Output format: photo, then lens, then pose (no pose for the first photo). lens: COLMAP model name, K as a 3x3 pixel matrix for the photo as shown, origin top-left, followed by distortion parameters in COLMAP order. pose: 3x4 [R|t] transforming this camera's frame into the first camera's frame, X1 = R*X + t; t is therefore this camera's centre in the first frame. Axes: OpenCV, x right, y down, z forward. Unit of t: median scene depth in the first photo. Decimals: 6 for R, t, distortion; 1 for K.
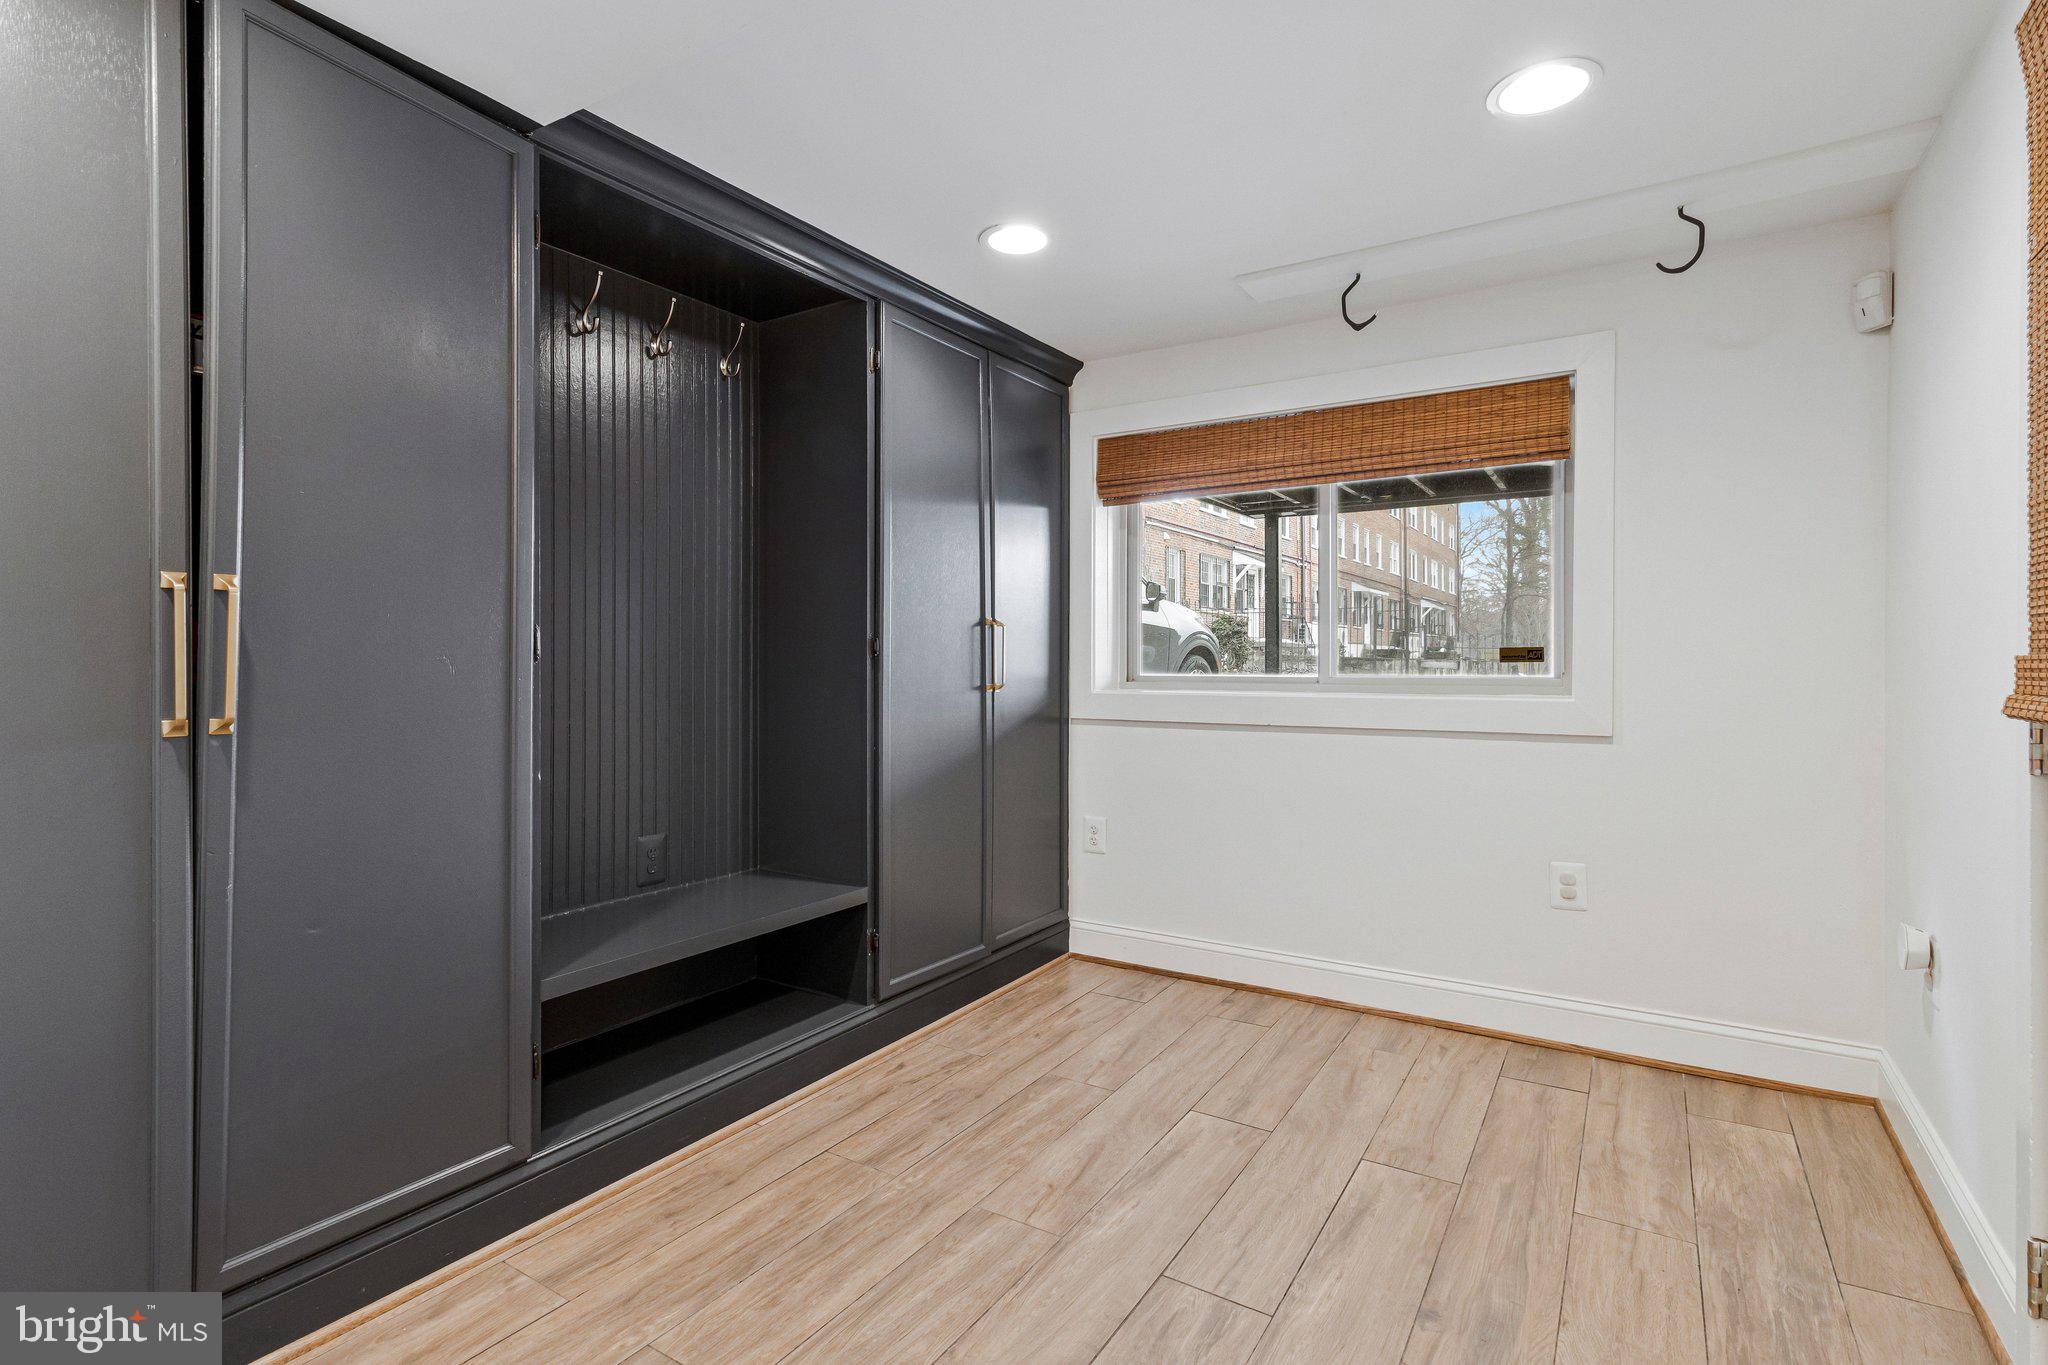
lens RADIAL K [[969.8, 0, 1010.9], [0, 969.8, 672.0], [0, 0, 1]] dist [0.004382, -0.002807]
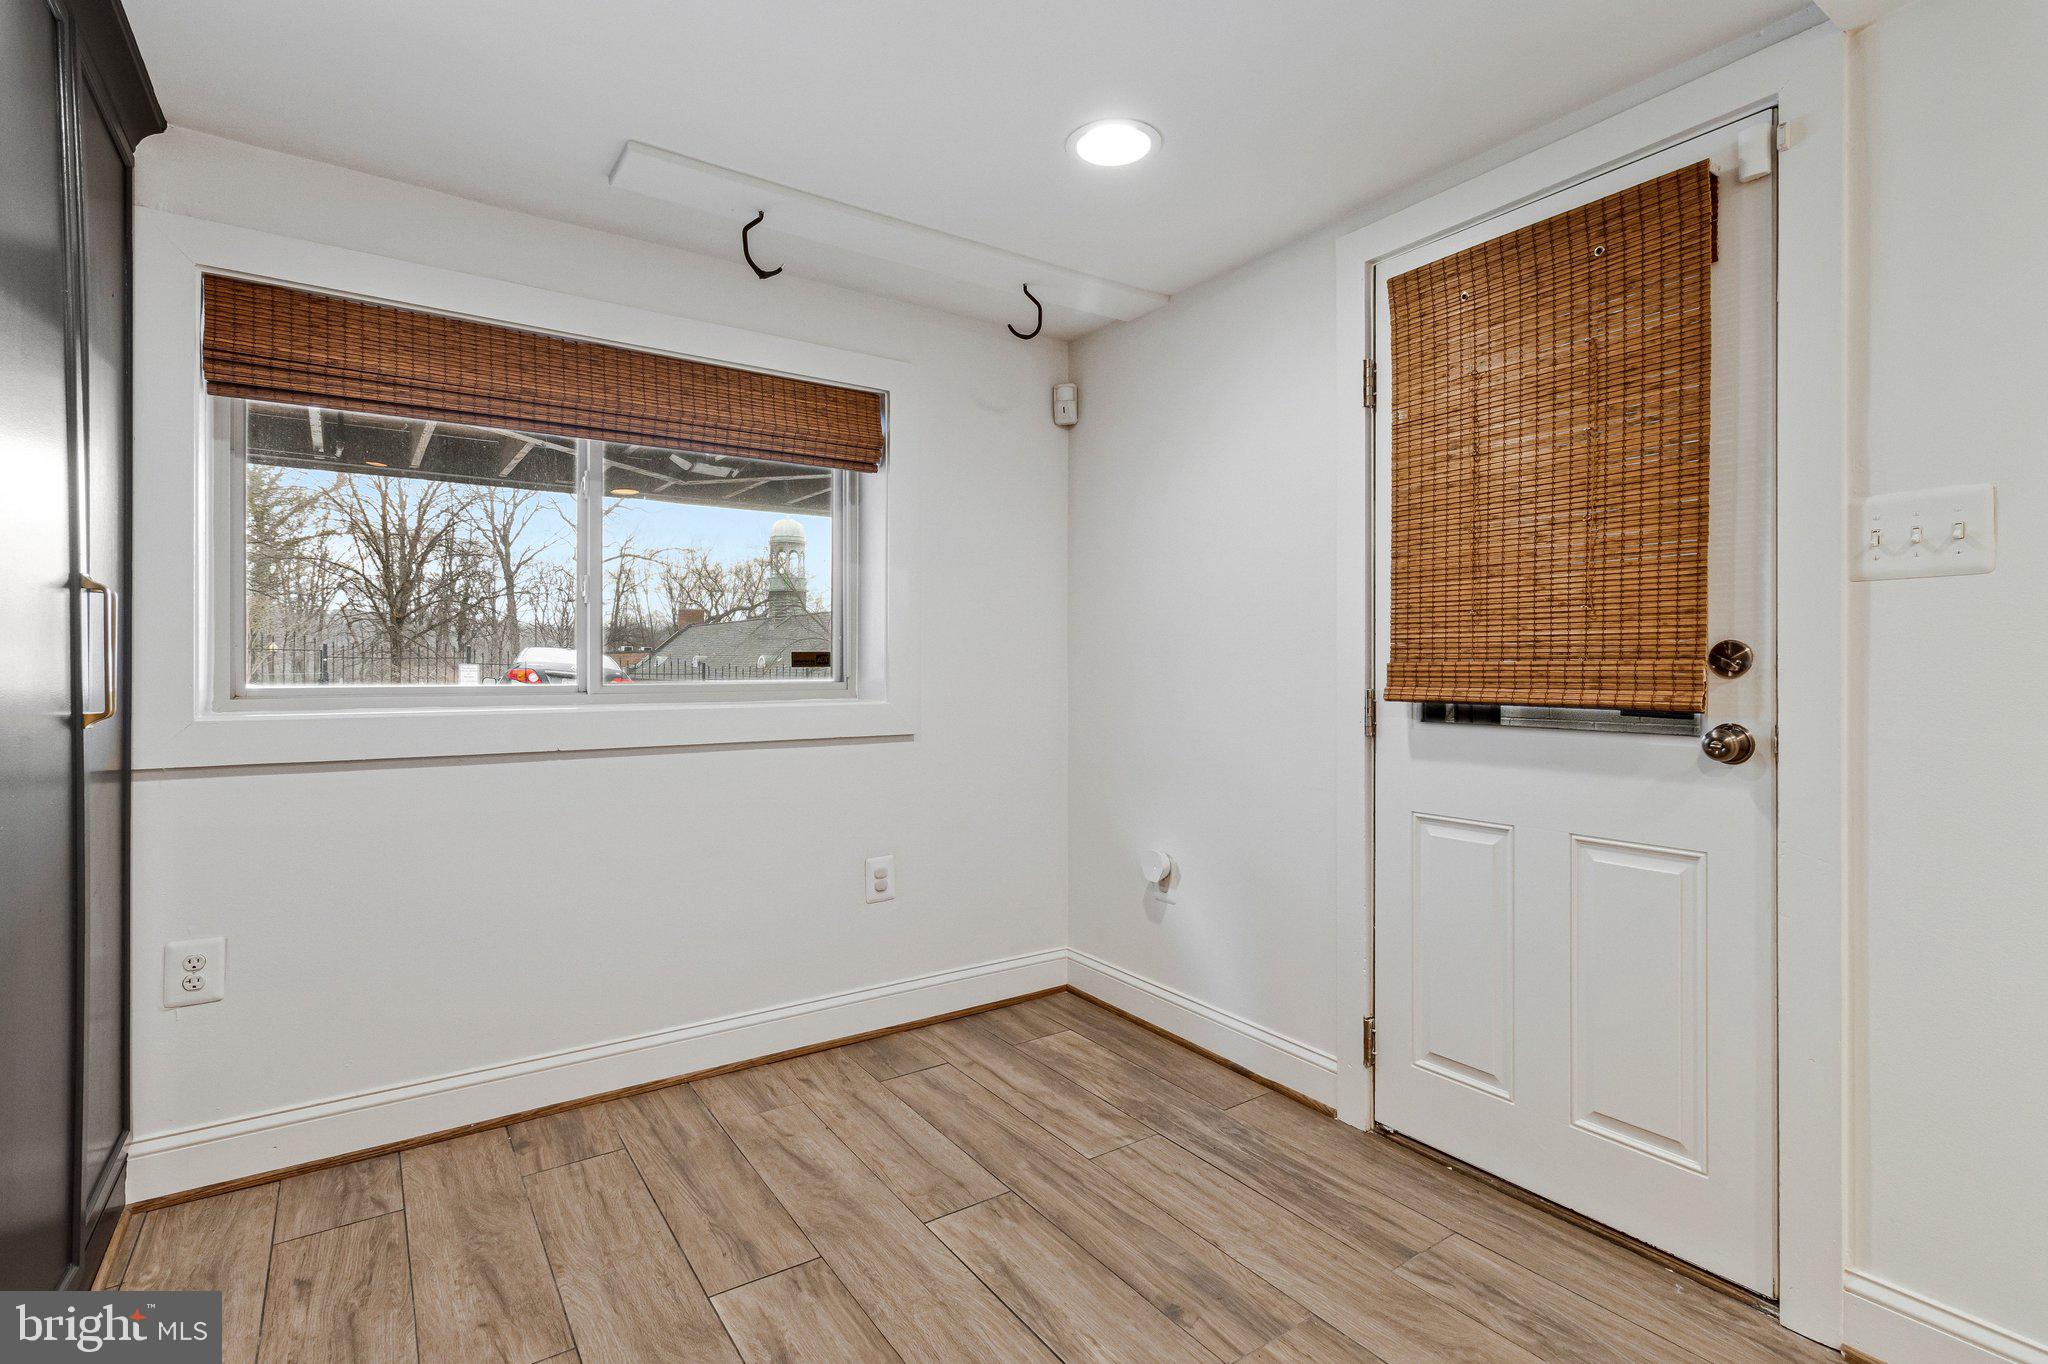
lens RADIAL K [[969.8, 0, 1017.8], [0, 969.8, 673.5], [0, 0, 1]] dist [0.004382, -0.002807]
pose [[0.378590, -0.006352, 0.925543, -0.341084], [0.007943, 0.999962, 0.003613, -0.005445], [-0.925530, 0.005984, 0.378626, 0.459998]]
